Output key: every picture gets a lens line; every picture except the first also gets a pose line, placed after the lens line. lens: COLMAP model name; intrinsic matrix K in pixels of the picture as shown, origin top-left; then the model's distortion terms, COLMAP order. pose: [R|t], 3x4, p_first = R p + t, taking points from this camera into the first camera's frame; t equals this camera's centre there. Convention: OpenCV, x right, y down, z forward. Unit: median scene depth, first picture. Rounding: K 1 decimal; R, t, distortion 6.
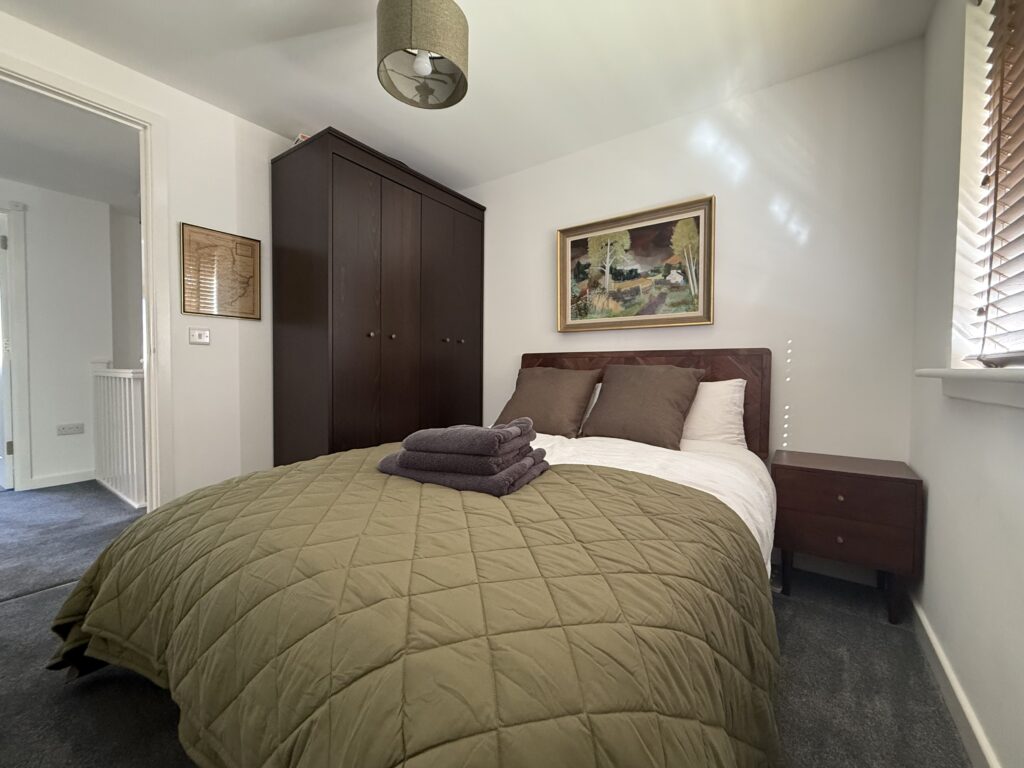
lens RADIAL K [[428.3, 0, 512.0], [0, 428.3, 384.0], [0, 0, 1]] dist [0.001128, -0.004547]
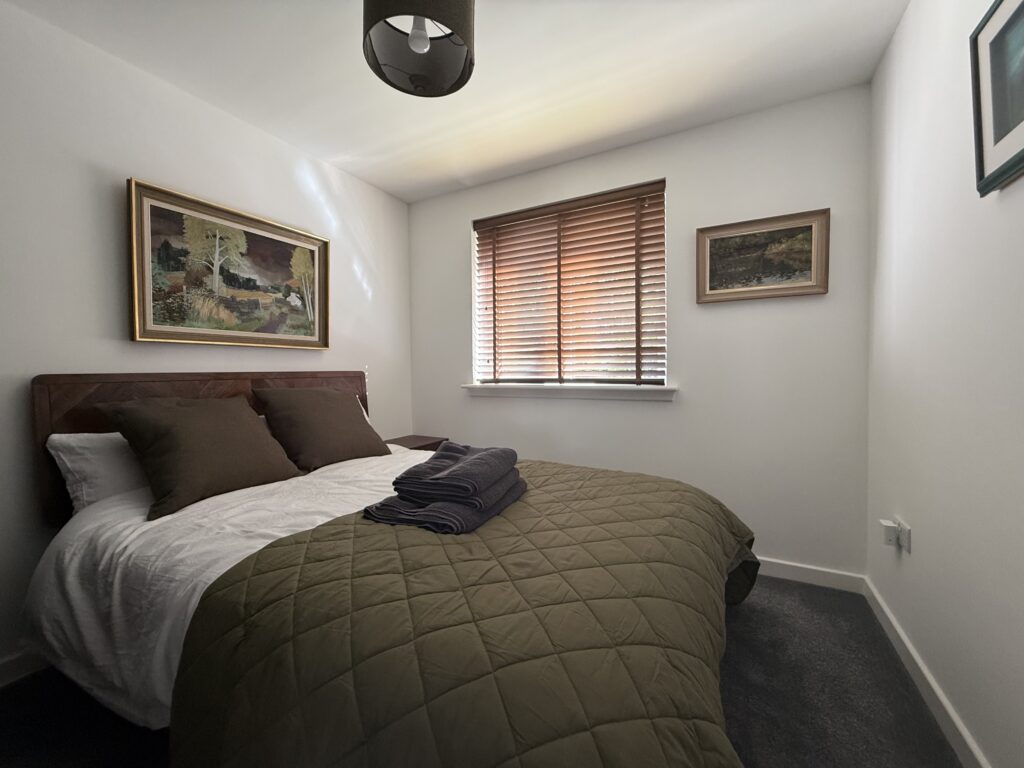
lens RADIAL K [[428.3, 0, 512.0], [0, 428.3, 384.0], [0, 0, 1]] dist [0.001128, -0.004547]
pose [[-0.173601, -0.038459, 0.984065, -0.686121], [0.042699, 0.998004, 0.046537, -0.071829], [-0.983890, 0.050098, -0.171612, 0.642870]]
